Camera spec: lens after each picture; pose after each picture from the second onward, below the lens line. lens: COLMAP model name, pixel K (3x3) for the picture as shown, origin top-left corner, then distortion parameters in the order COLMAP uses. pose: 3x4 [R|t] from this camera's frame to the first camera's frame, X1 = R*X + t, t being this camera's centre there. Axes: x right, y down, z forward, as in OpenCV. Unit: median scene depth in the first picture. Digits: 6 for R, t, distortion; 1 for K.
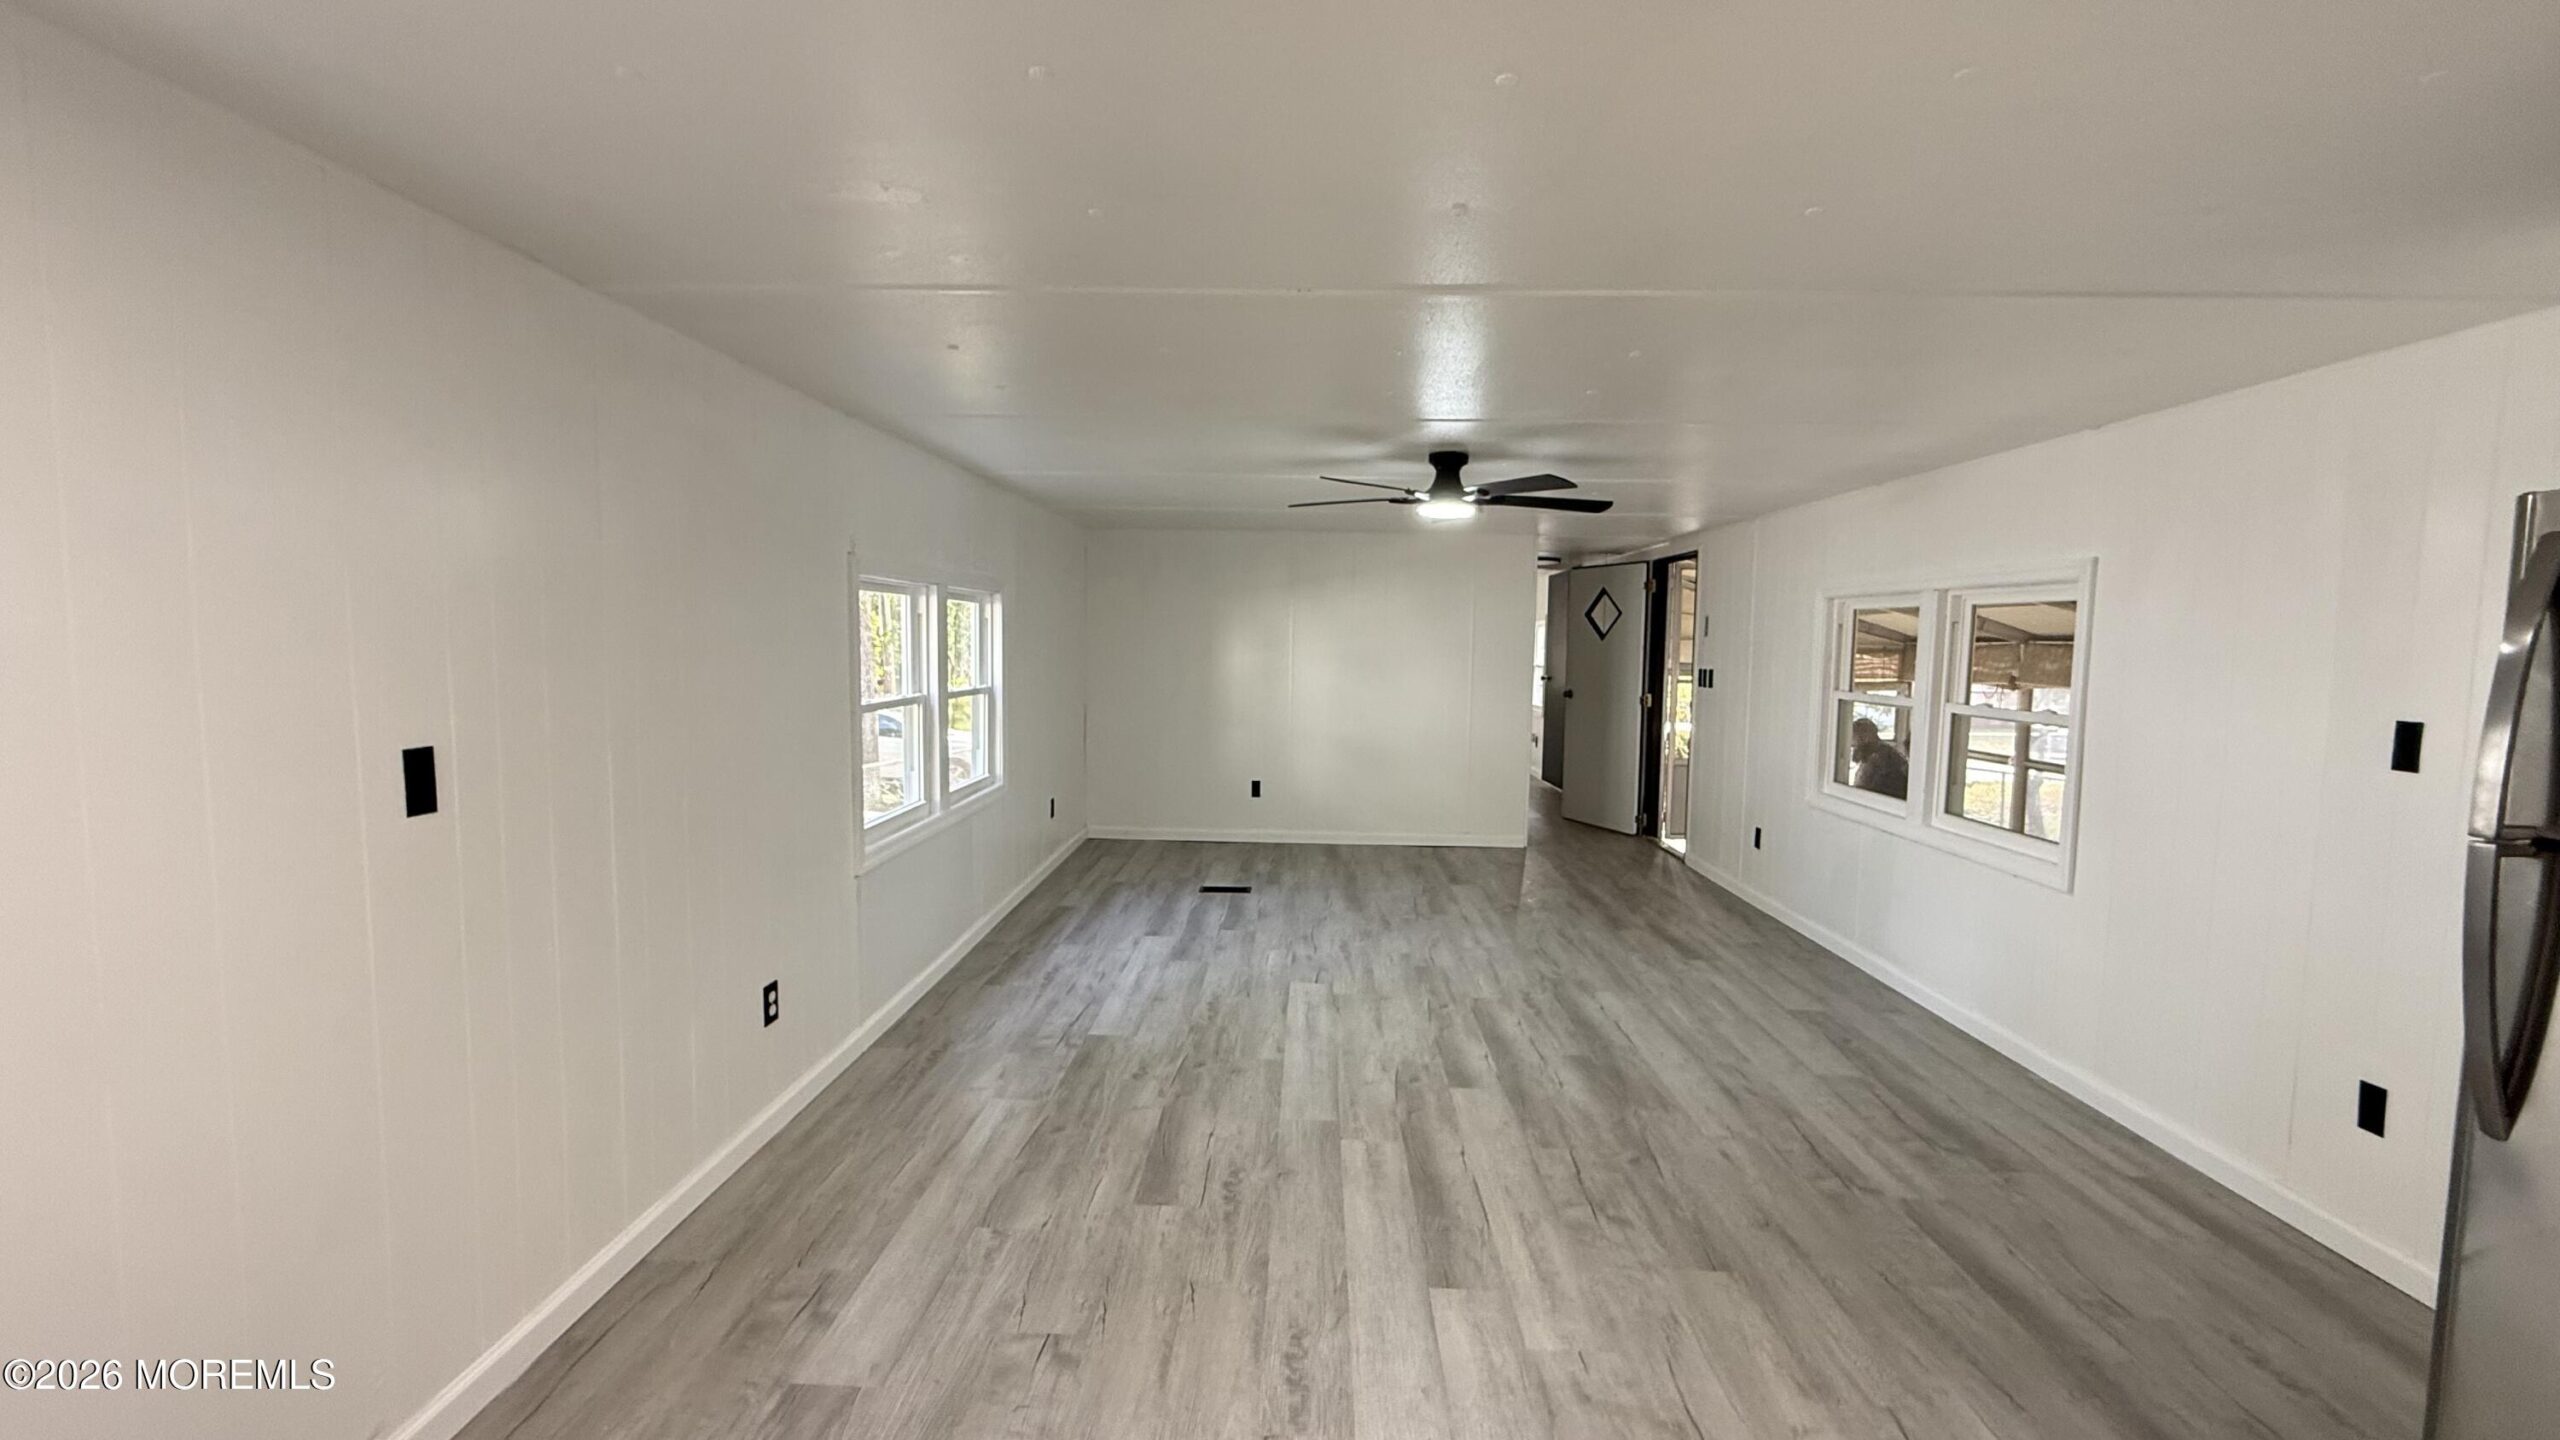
lens RADIAL K [[1024.1, 0, 1278.6], [0, 1024.1, 727.8], [0, 0, 1]] dist [0.001374, -0.000294]
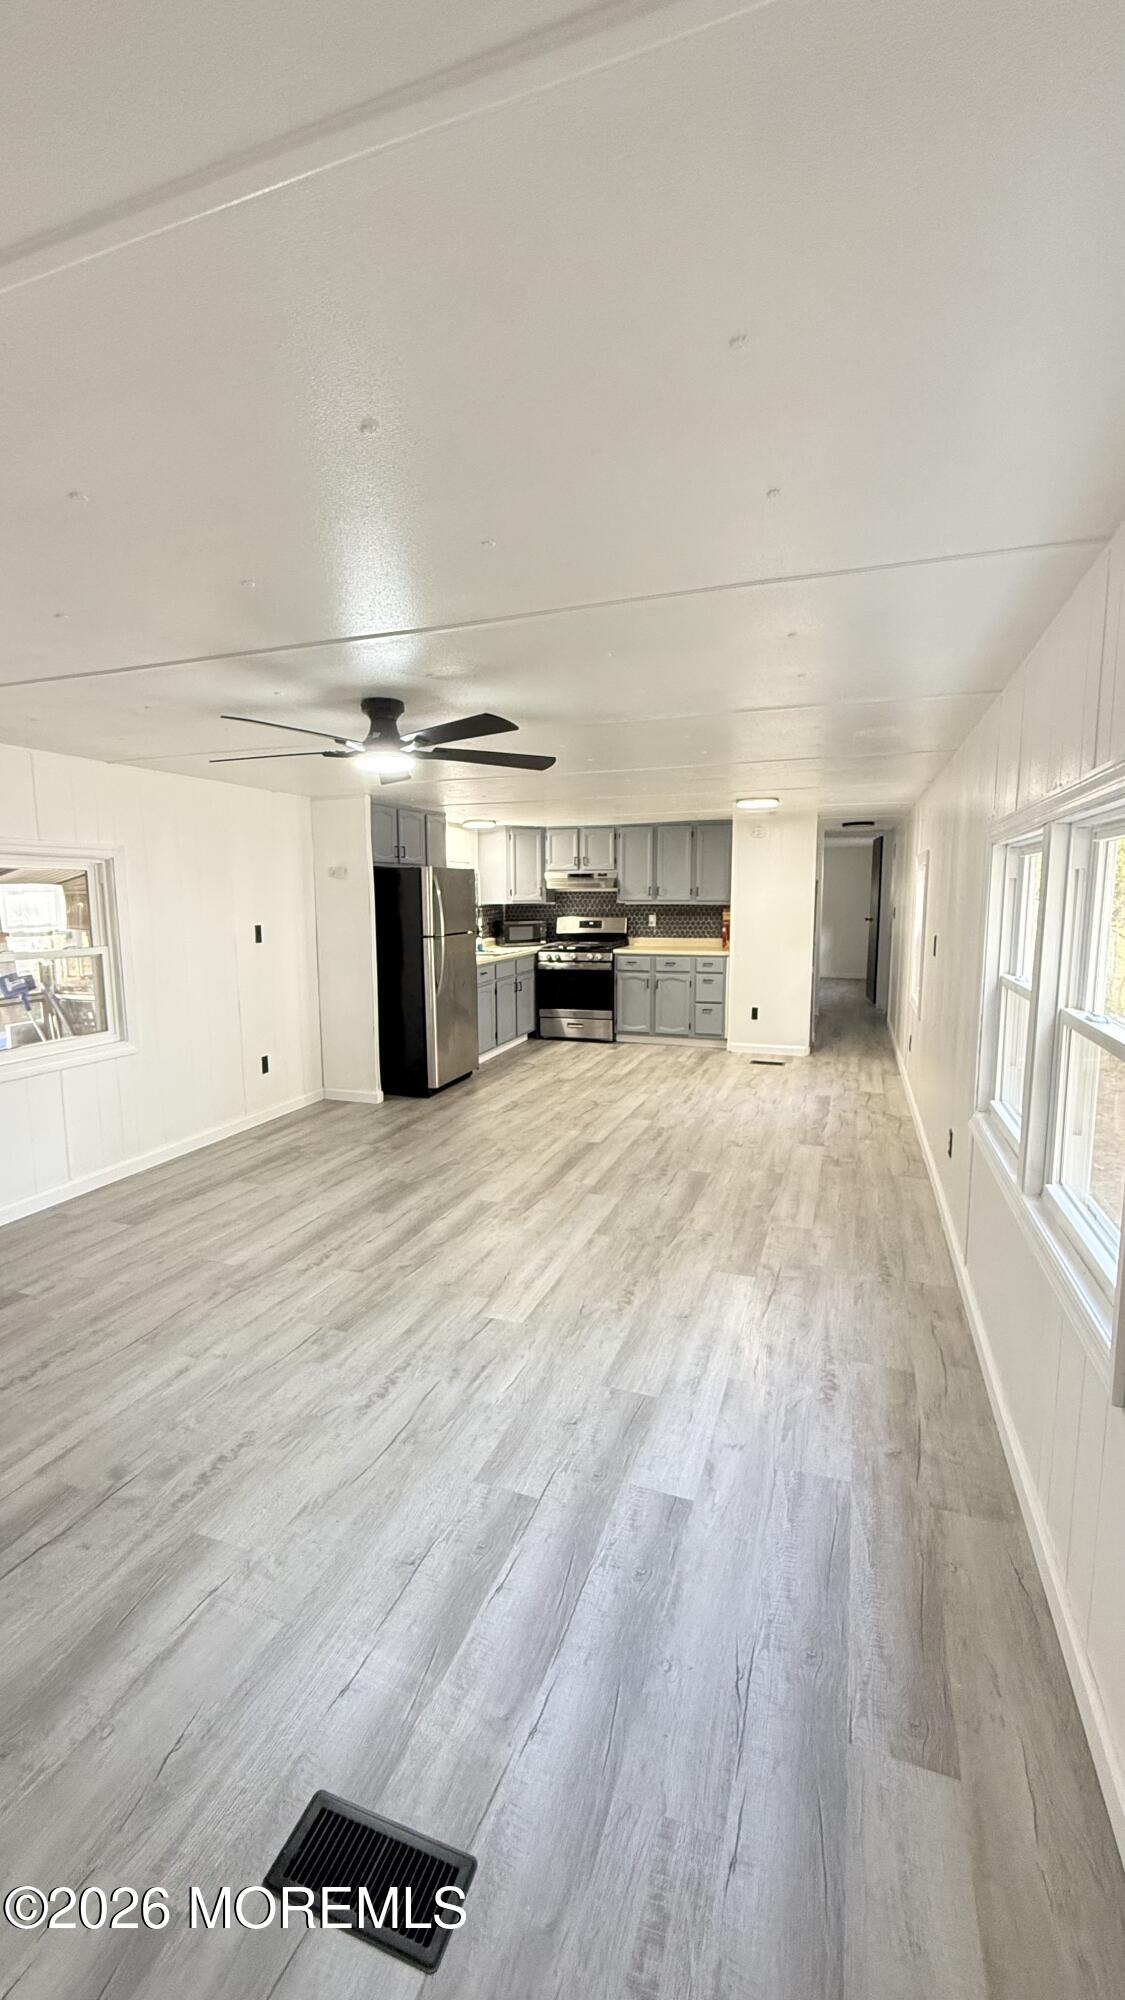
lens RADIAL K [[800.1, 0, 563.5], [0, 800.1, 1004.4], [0, 0, 1]] dist [0.001374, -0.000294]
pose [[-0.950084, -0.052571, 0.307533, -0.240141], [0.018356, 0.974575, 0.223306, -0.170431], [-0.311453, 0.217805, -0.924964, 1.787155]]
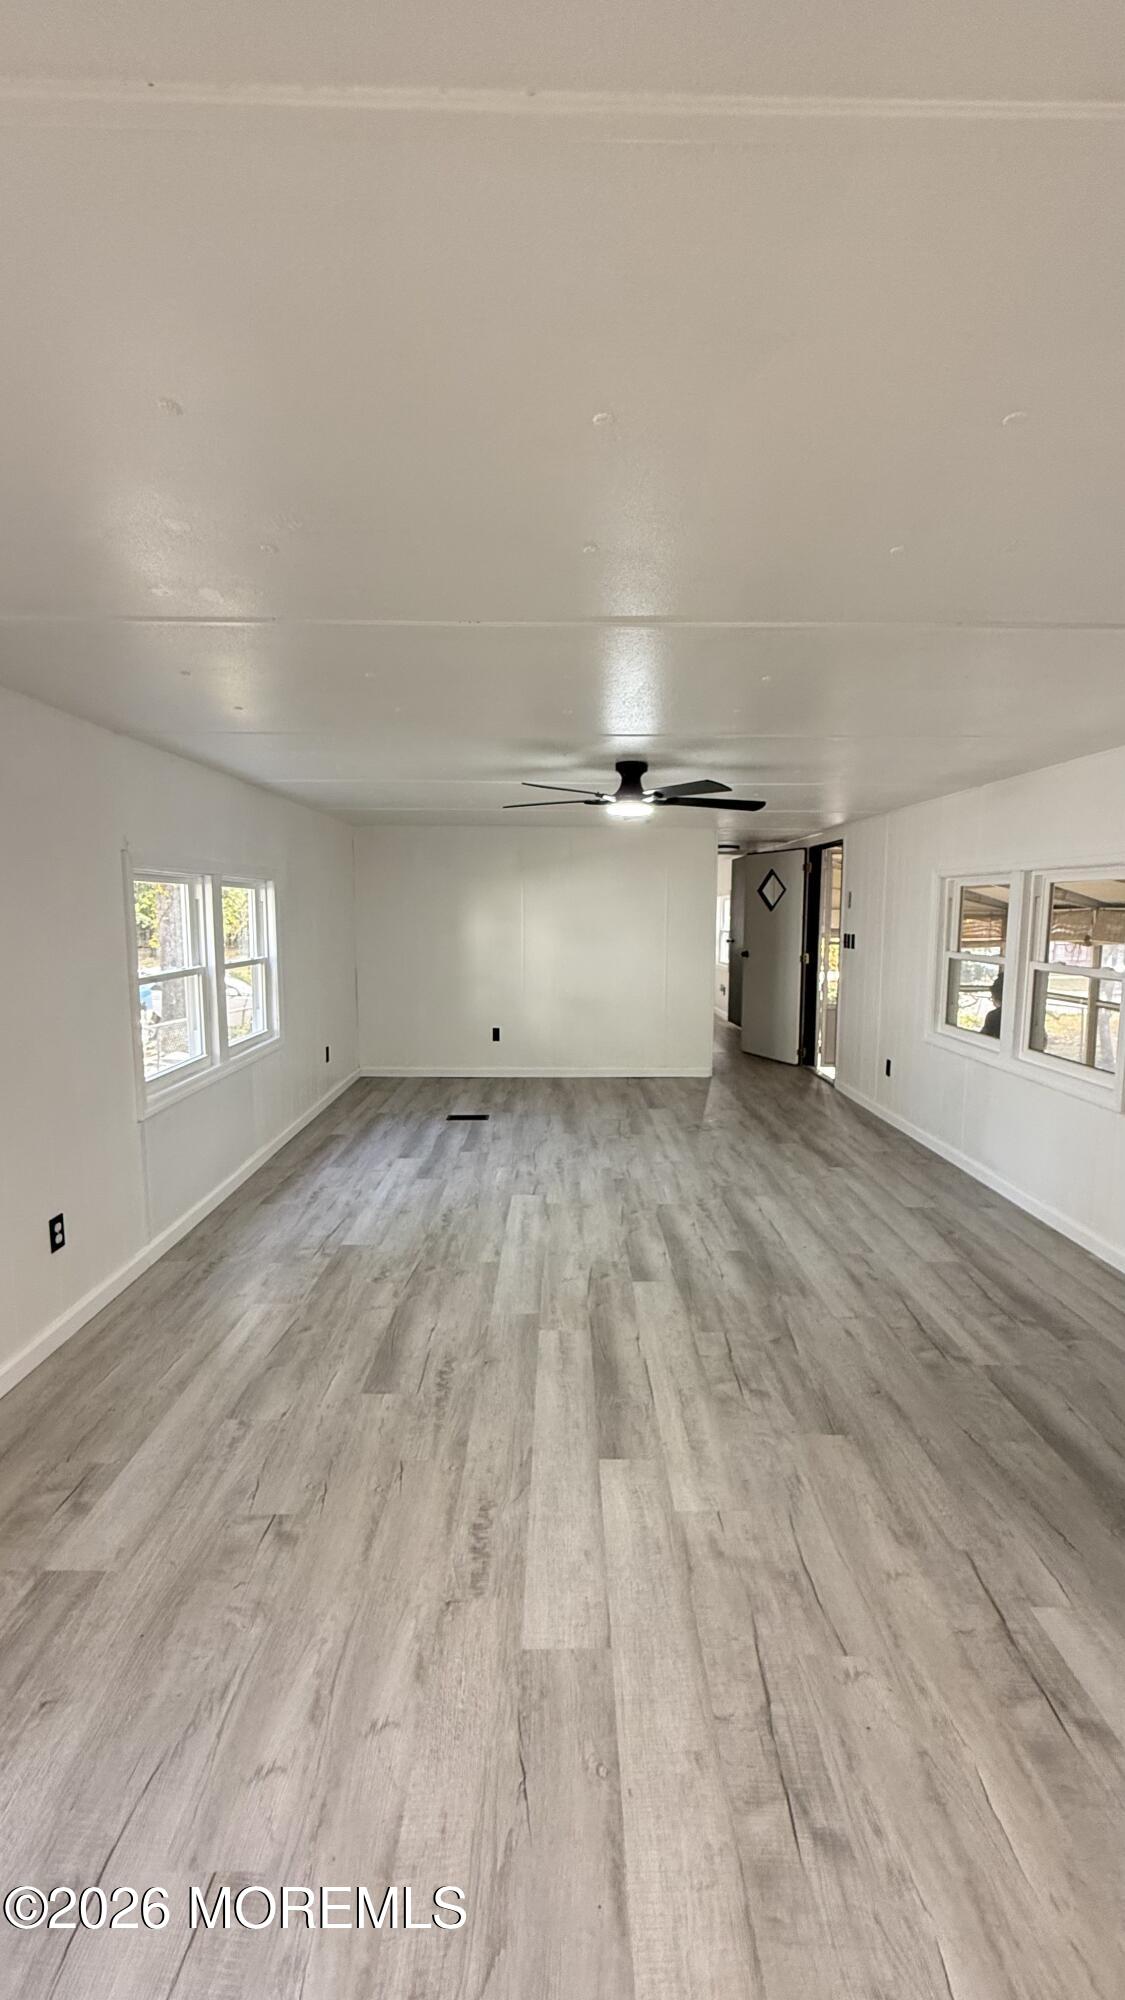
lens RADIAL K [[800.1, 0, 564.0], [0, 800.1, 1004.9], [0, 0, 1]] dist [0.001374, -0.000294]
pose [[0.999161, -0.017071, 0.037229, 0.049516], [0.015854, 0.999338, 0.032734, -0.013275], [-0.037763, -0.032116, 0.998771, 0.046169]]
